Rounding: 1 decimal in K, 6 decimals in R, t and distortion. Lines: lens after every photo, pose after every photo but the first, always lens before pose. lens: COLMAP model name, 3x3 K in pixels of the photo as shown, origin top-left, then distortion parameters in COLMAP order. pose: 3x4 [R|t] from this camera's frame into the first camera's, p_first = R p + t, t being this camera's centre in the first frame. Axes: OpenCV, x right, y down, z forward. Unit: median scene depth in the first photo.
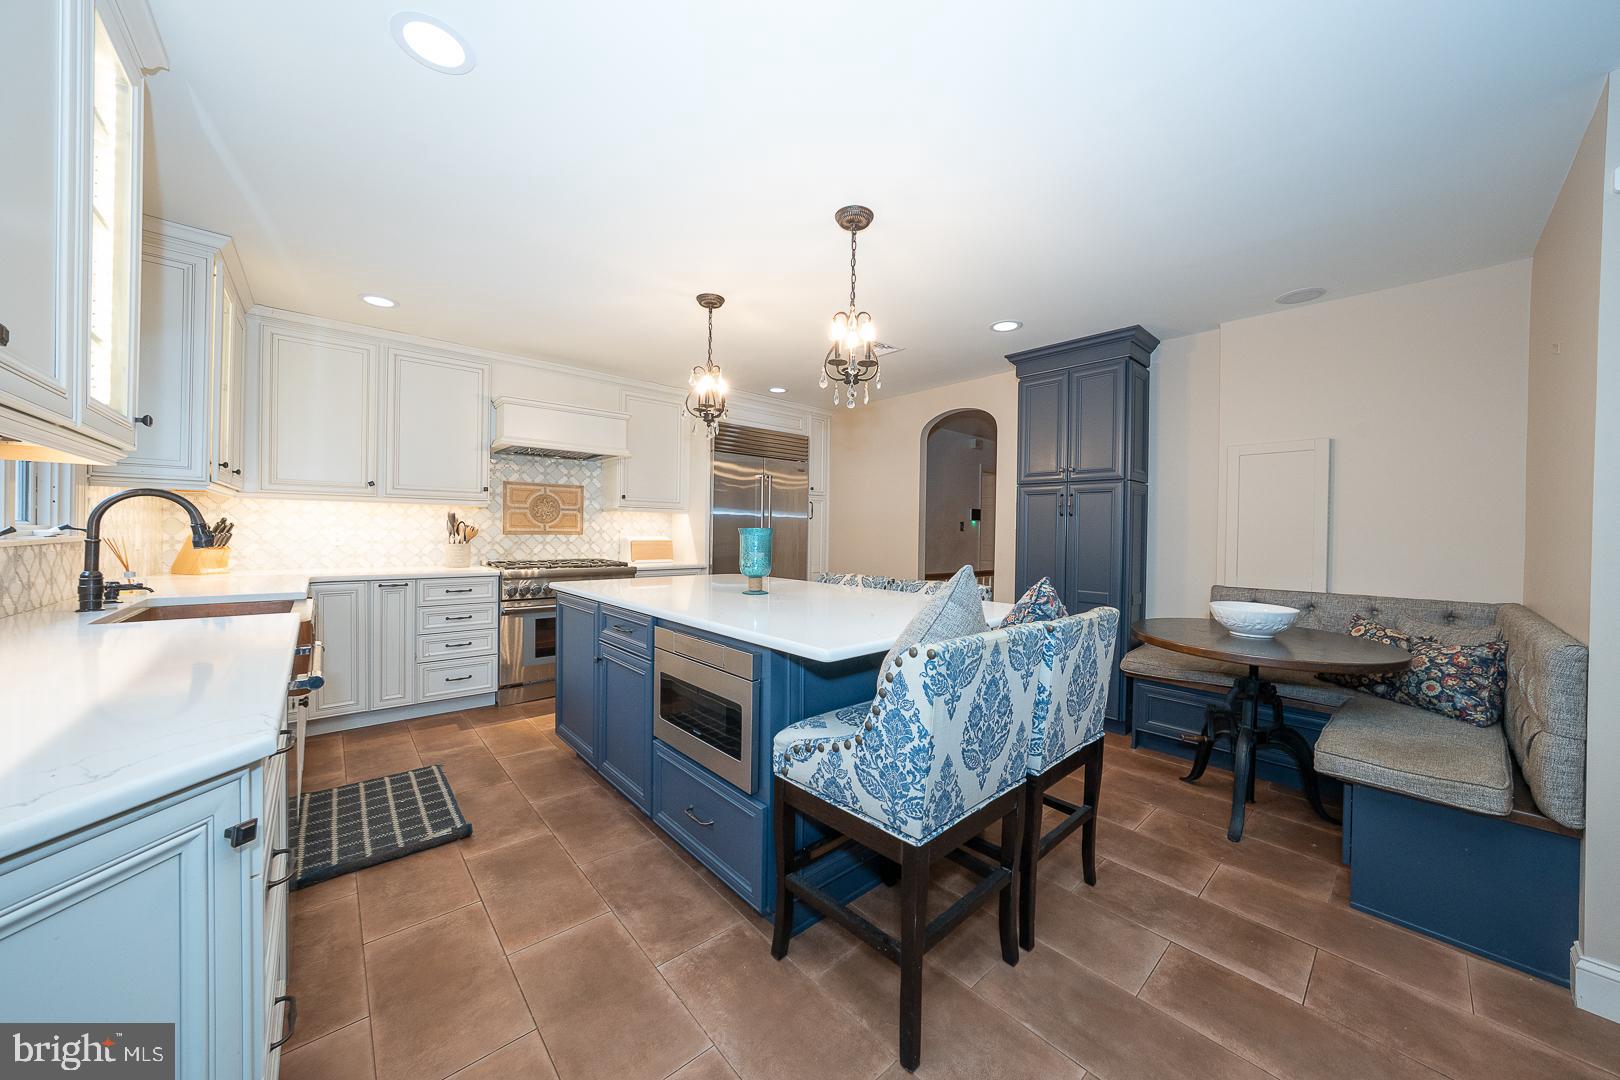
lens RADIAL K [[557.3, 0, 811.3], [0, 557.3, 535.9], [0, 0, 1]] dist [-0.027748, 0.005110]
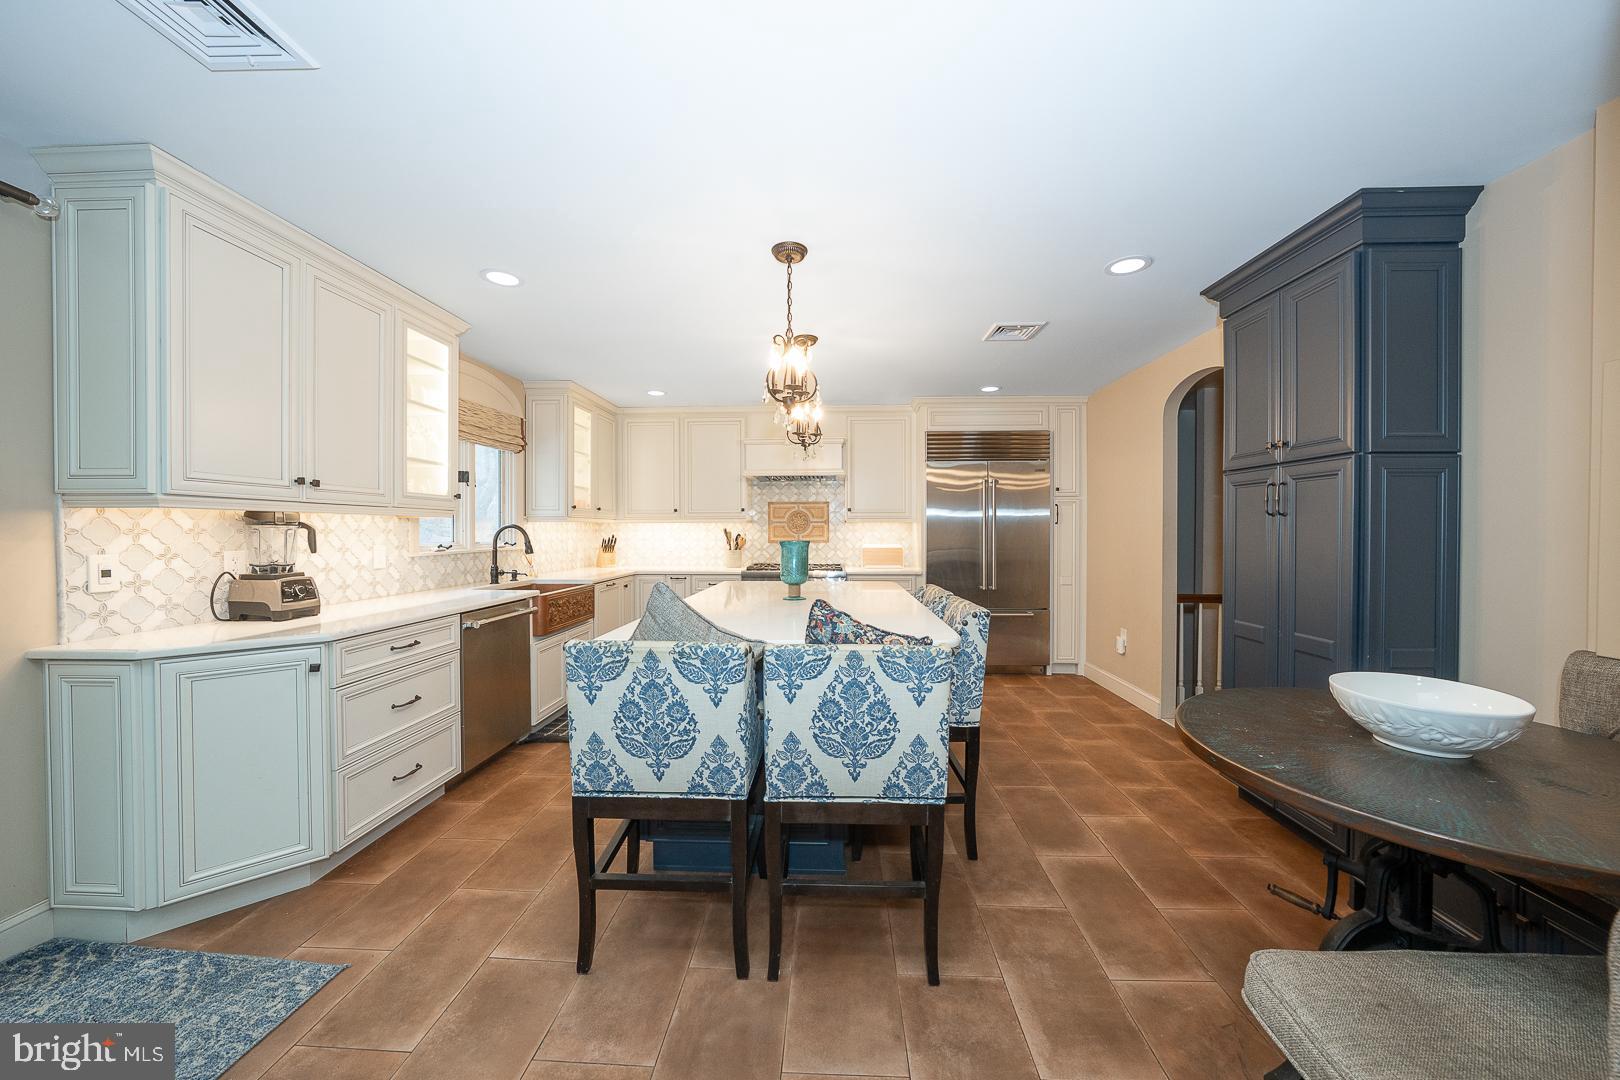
lens RADIAL K [[557.3, 0, 811.3], [0, 557.3, 535.9], [0, 0, 1]] dist [-0.027748, 0.005110]
pose [[0.715870, -0.009170, -0.698174, 0.612252], [0.006349, 0.999958, -0.006624, -0.014231], [0.698205, 0.000309, 0.715898, 0.189218]]
